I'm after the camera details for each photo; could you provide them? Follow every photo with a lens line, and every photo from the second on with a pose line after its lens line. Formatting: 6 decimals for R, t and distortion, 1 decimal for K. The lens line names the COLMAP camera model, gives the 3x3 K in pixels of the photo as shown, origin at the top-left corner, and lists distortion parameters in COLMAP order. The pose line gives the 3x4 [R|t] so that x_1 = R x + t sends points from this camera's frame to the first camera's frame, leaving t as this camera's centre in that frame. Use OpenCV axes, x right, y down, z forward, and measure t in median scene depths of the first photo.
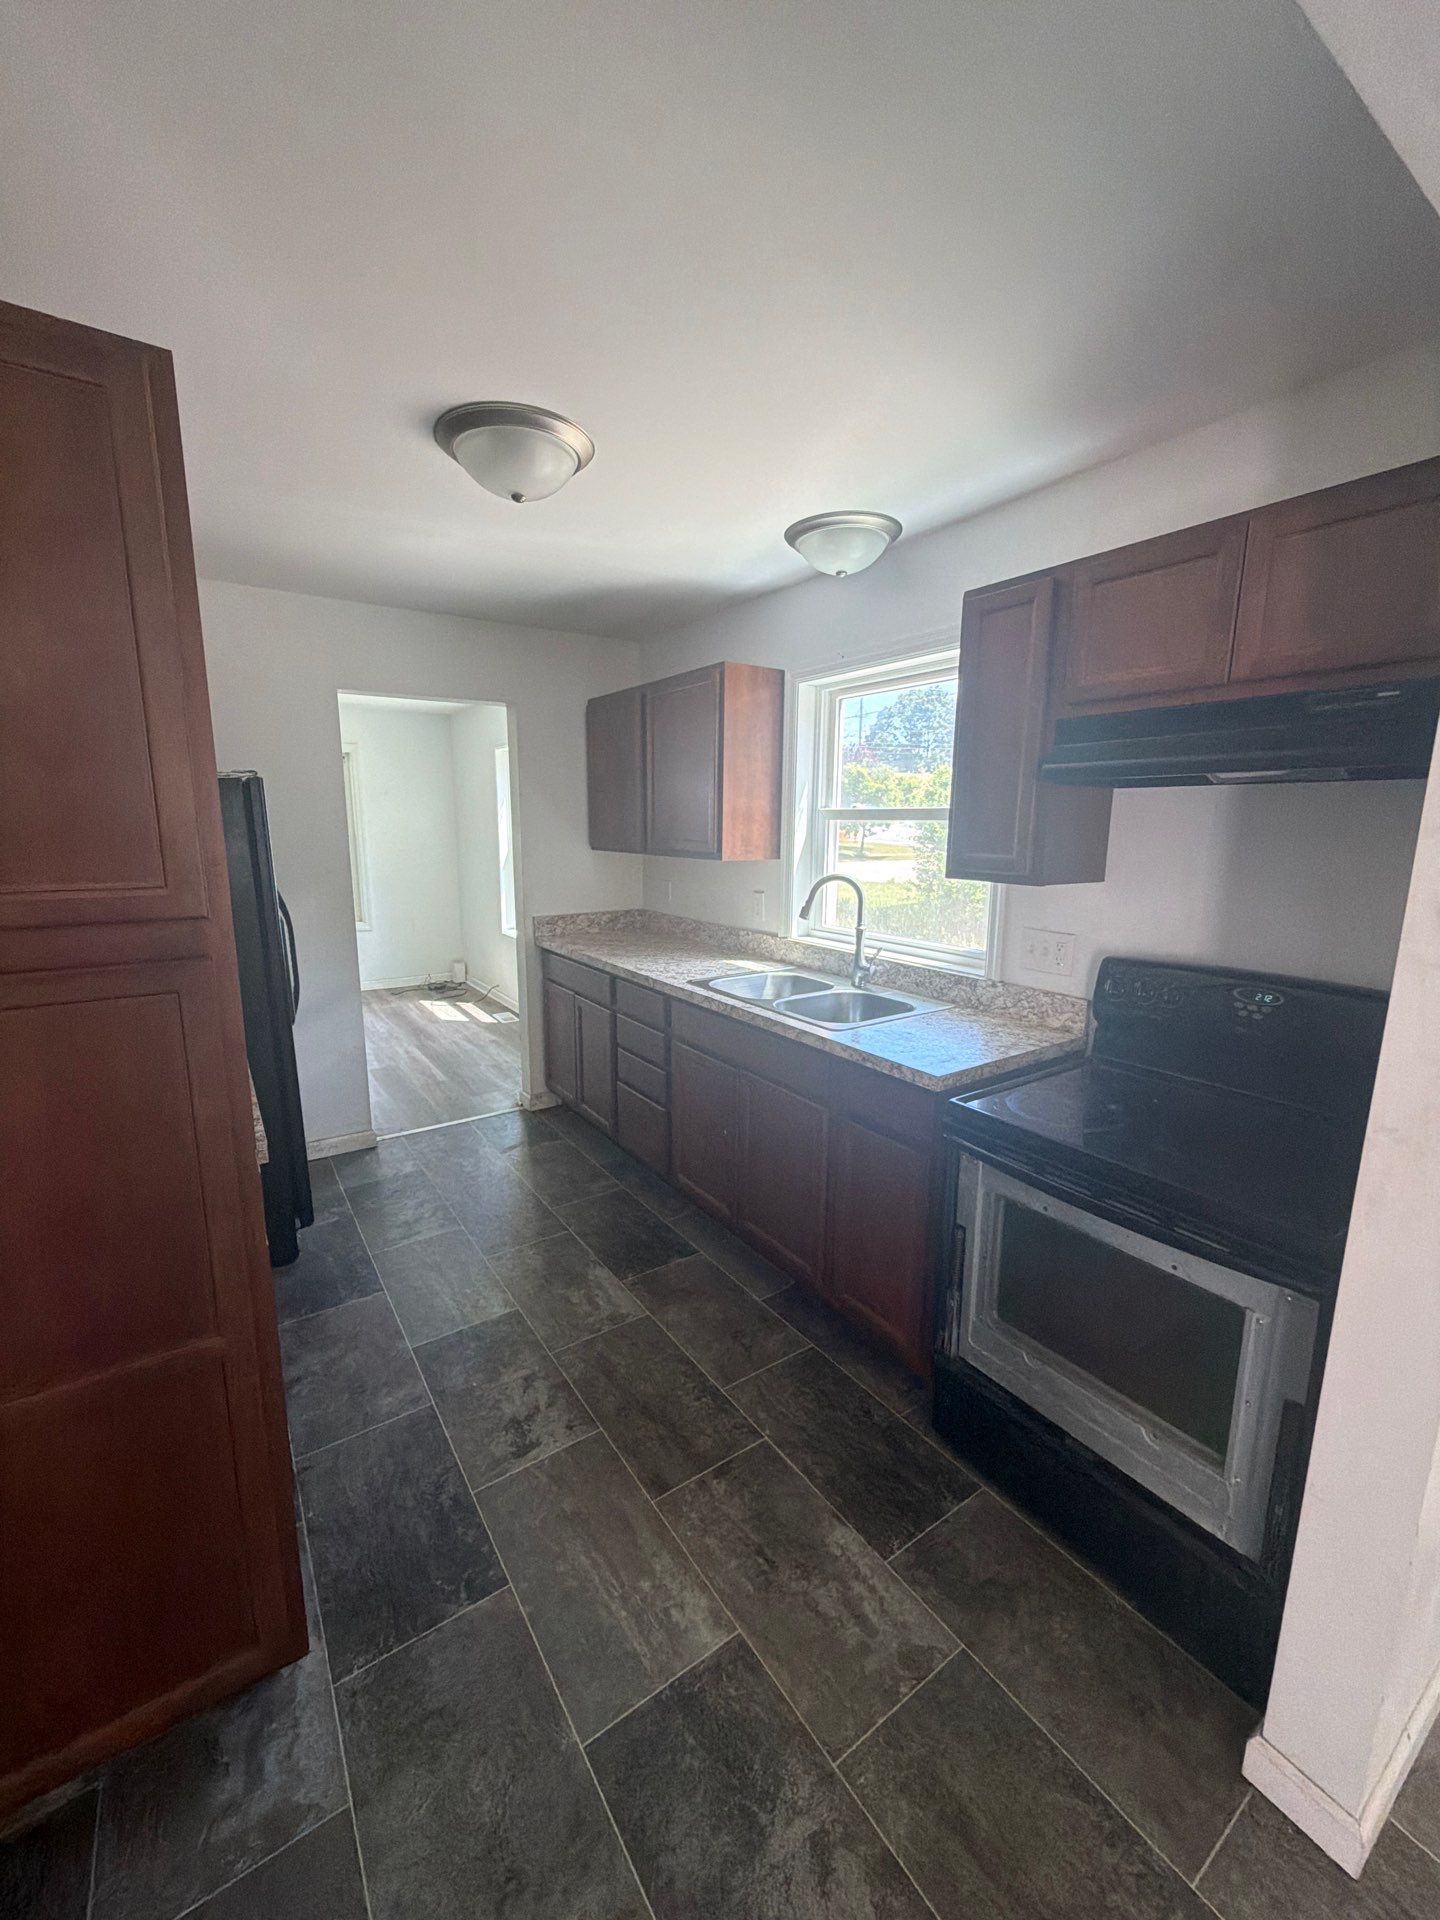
lens RADIAL K [[758.8, 0, 720.7], [0, 758.8, 960.7], [0, 0, 1]] dist [0.000846, 0.000234]
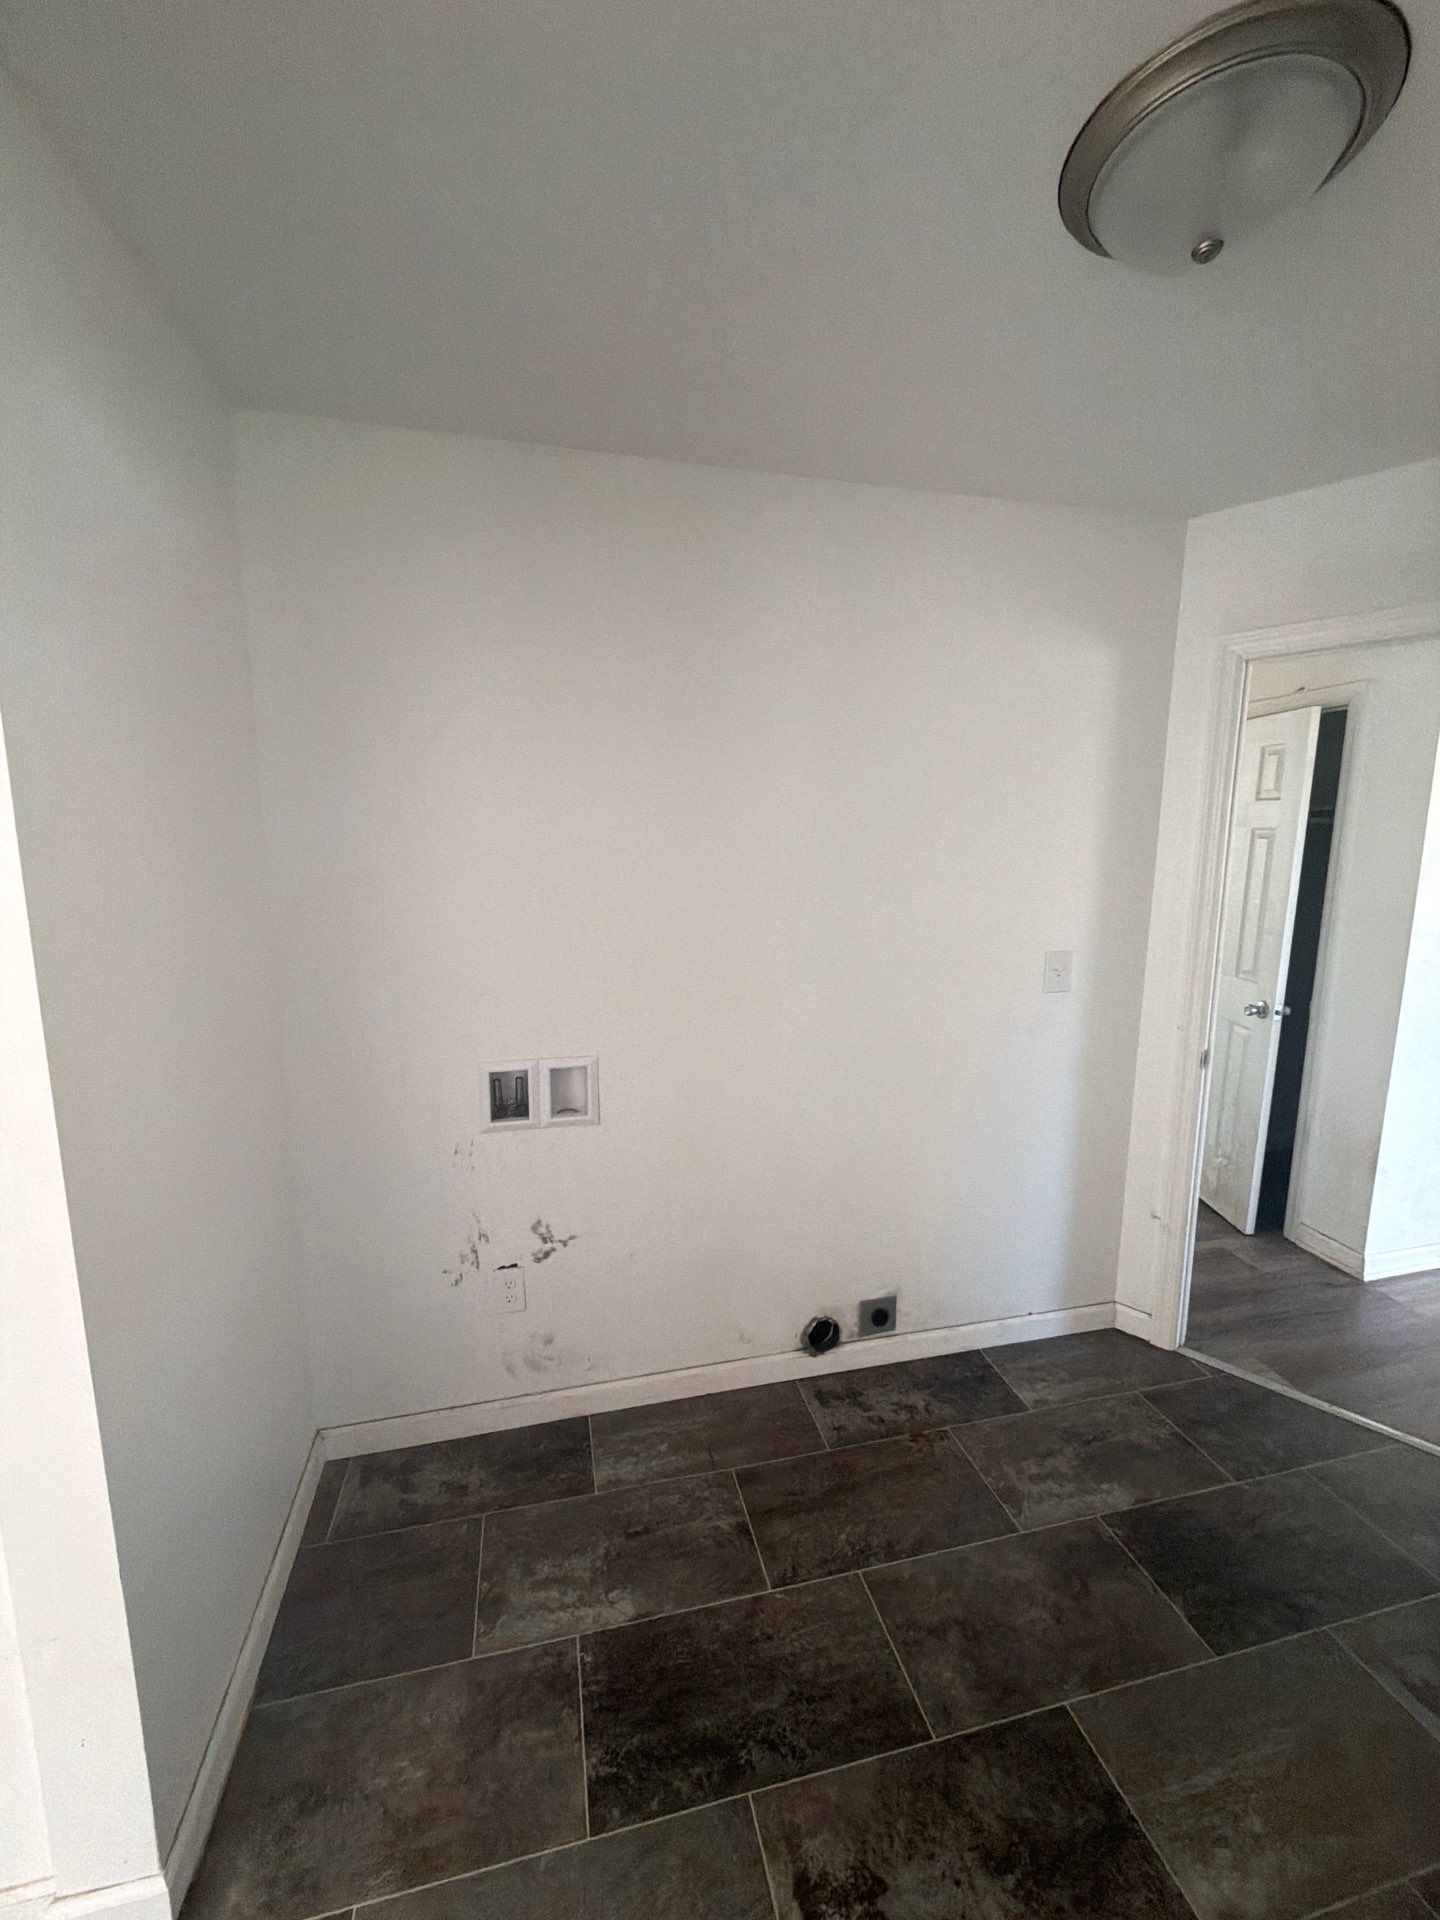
lens RADIAL K [[758.8, 0, 719.5], [0, 758.8, 964.5], [0, 0, 1]] dist [0.000846, 0.000234]
pose [[-0.359970, 0.137756, -0.922738, 0.890006], [-0.165044, 0.964038, 0.208307, -0.240018], [0.918249, 0.227277, -0.324289, 1.244951]]
